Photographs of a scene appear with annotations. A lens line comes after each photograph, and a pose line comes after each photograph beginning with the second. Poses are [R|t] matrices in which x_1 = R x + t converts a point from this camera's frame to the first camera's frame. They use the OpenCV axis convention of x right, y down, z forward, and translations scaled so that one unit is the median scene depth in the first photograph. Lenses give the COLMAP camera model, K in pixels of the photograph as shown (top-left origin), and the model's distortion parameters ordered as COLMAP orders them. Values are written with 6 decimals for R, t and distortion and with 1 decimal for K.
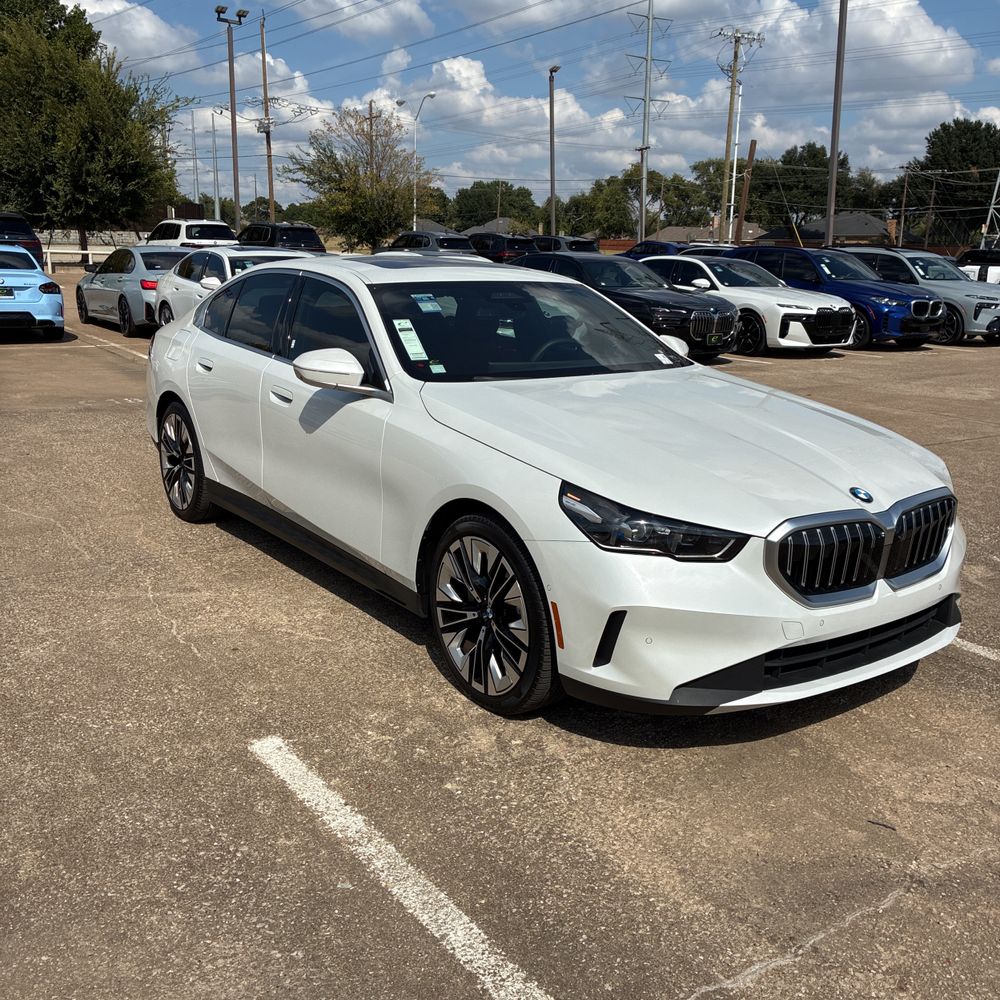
lens RADIAL K [[1022.9, 0, 499.3], [0, 1022.9, 483.9], [0, 0, 1]] dist [0.013050, 0.000000]
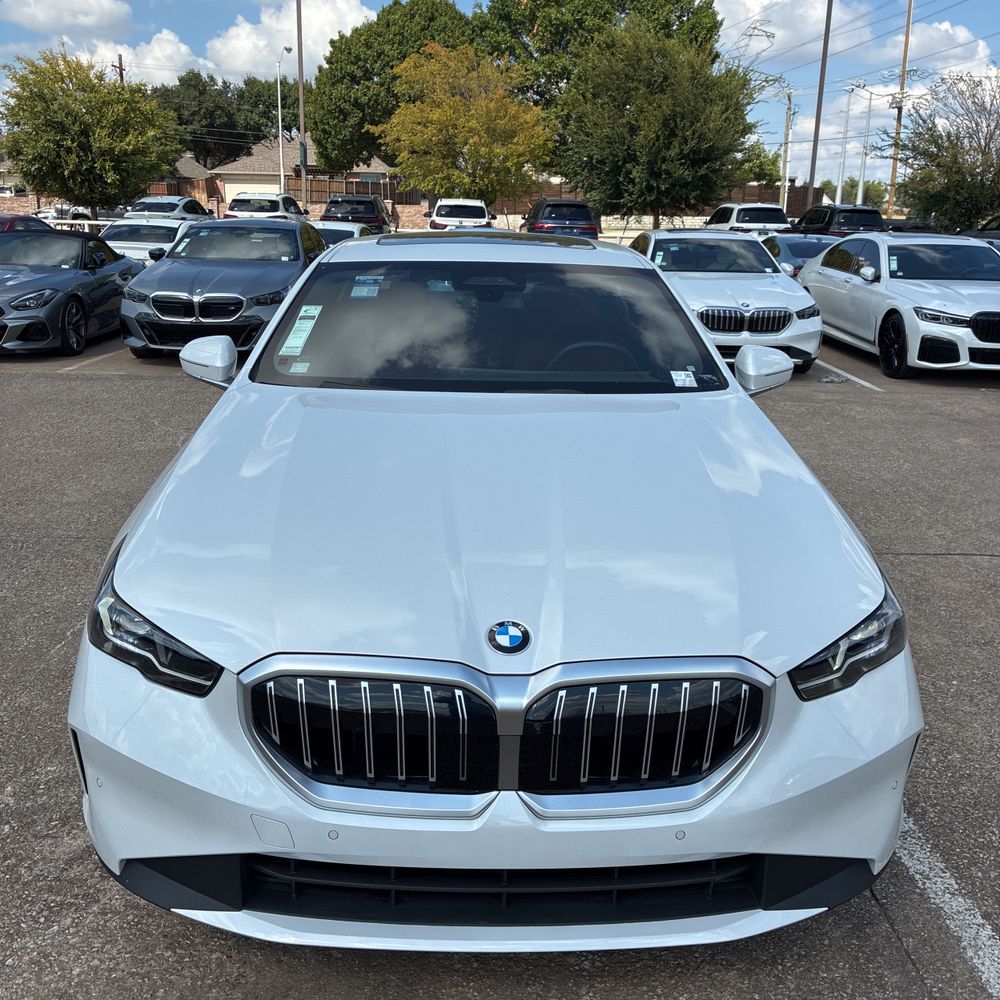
lens RADIAL K [[1022.9, 0, 489.5], [0, 1022.9, 498.7], [0, 0, 1]] dist [0.013050, 0.000000]
pose [[0.823176, 0.139799, -0.550306, 0.585221], [-0.125248, 0.990049, 0.064157, -0.091517], [0.553799, 0.016112, 0.832494, 0.467027]]
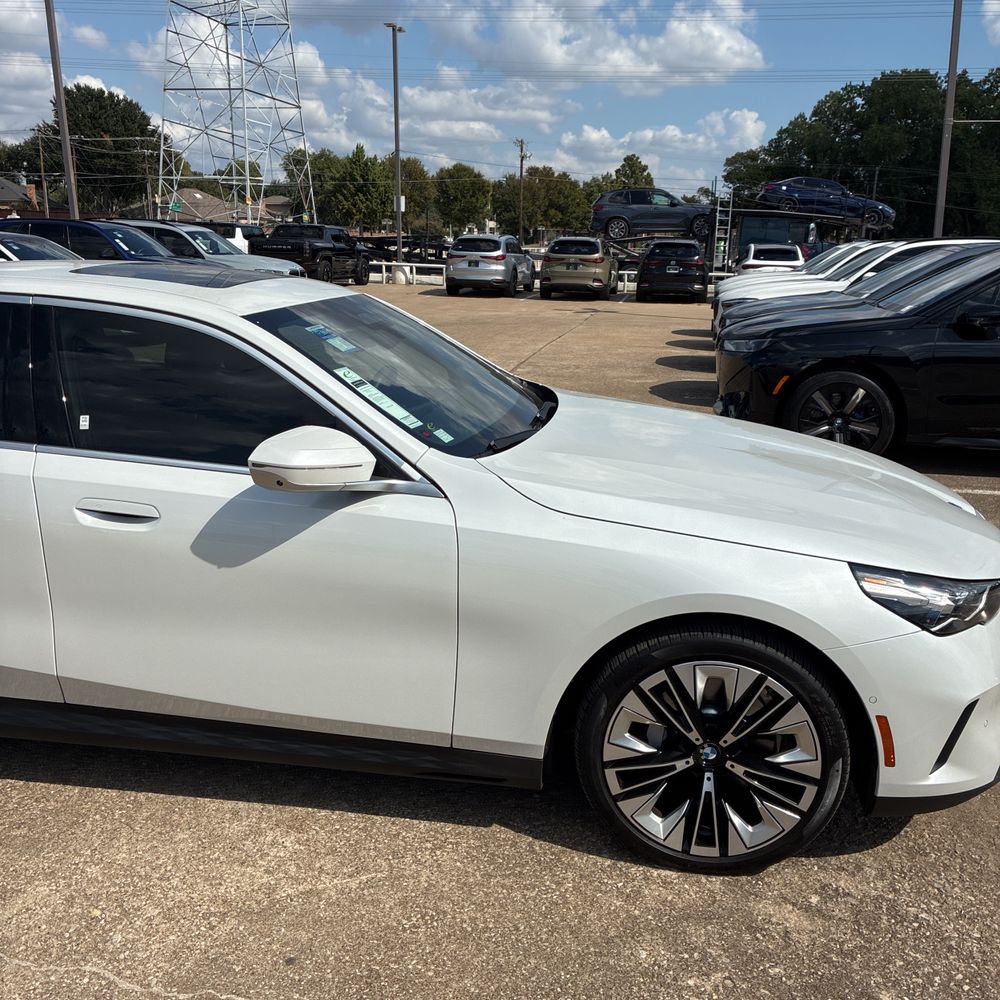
lens RADIAL K [[1022.9, 0, 506.4], [0, 1022.9, 493.6], [0, 0, 1]] dist [0.013050, 0.000000]
pose [[0.702610, -0.179293, 0.688617, -0.578582], [0.151804, 0.983225, 0.101111, -0.155044], [-0.695194, 0.033493, 0.718041, 0.532945]]
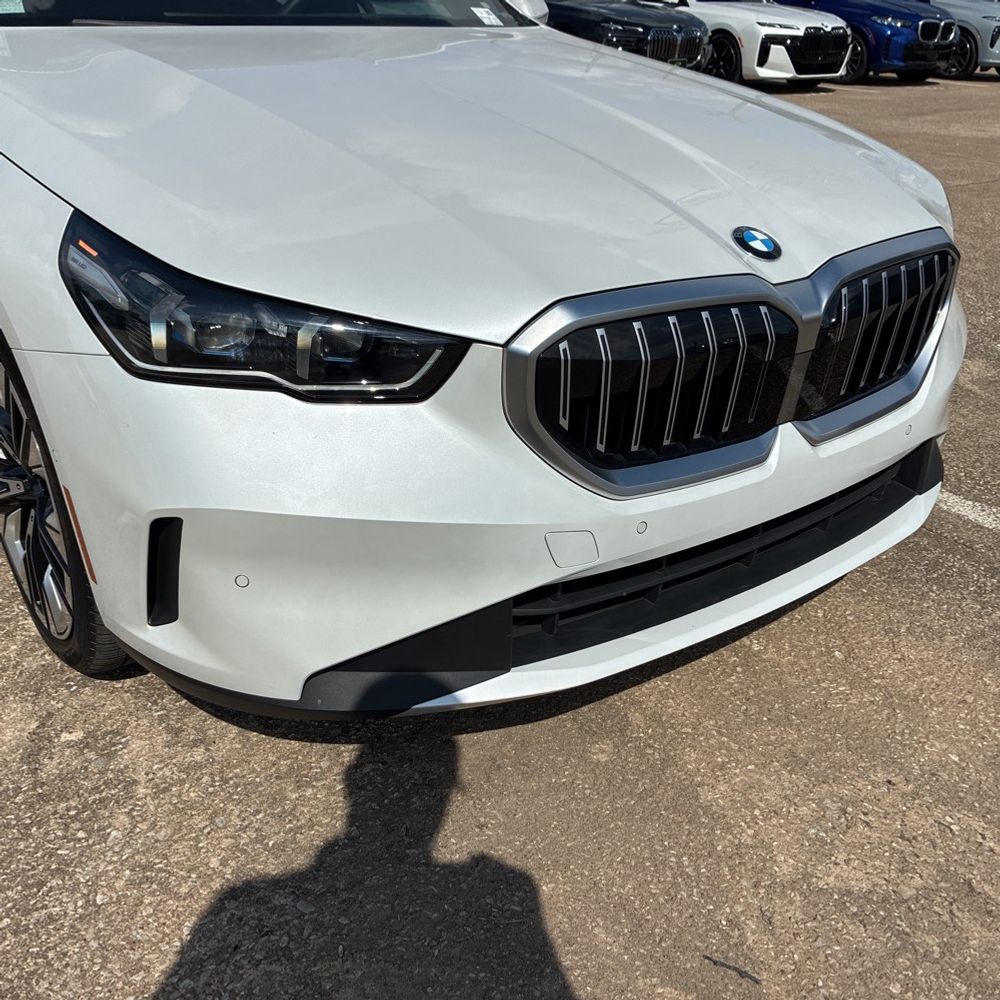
lens RADIAL K [[1022.9, 0, 493.1], [0, 1022.9, 496.0], [0, 0, 1]] dist [0.013050, 0.000000]
pose [[0.999924, -0.007437, 0.009872, 0.205963], [0.004946, 0.972734, 0.231870, 0.012532], [-0.011328, -0.231804, 0.972697, 0.471577]]
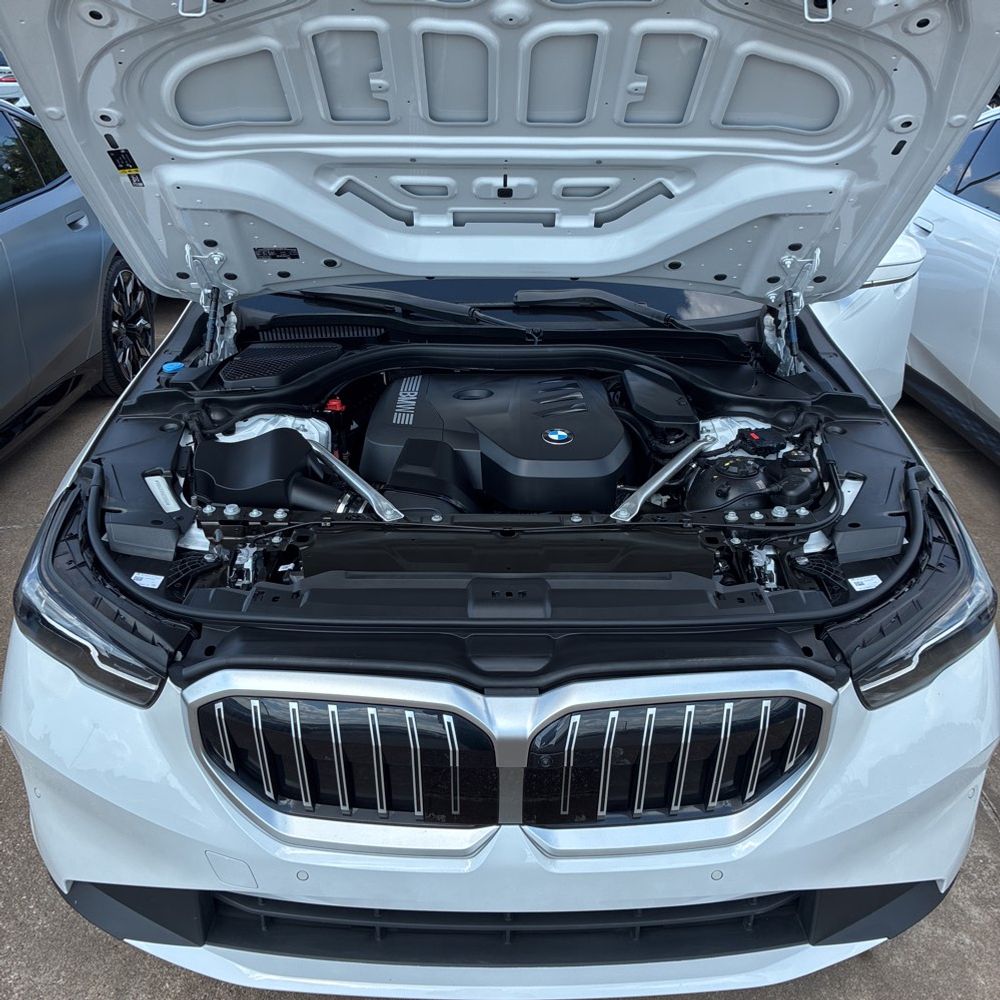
lens RADIAL K [[1022.9, 0, 498.6], [0, 1022.9, 498.1], [0, 0, 1]] dist [0.013050, 0.000000]
pose [[0.811764, 0.217104, -0.542130, 0.529347], [-0.117562, 0.970075, 0.212449, -0.137030], [0.572030, -0.108725, 0.812995, 0.565640]]
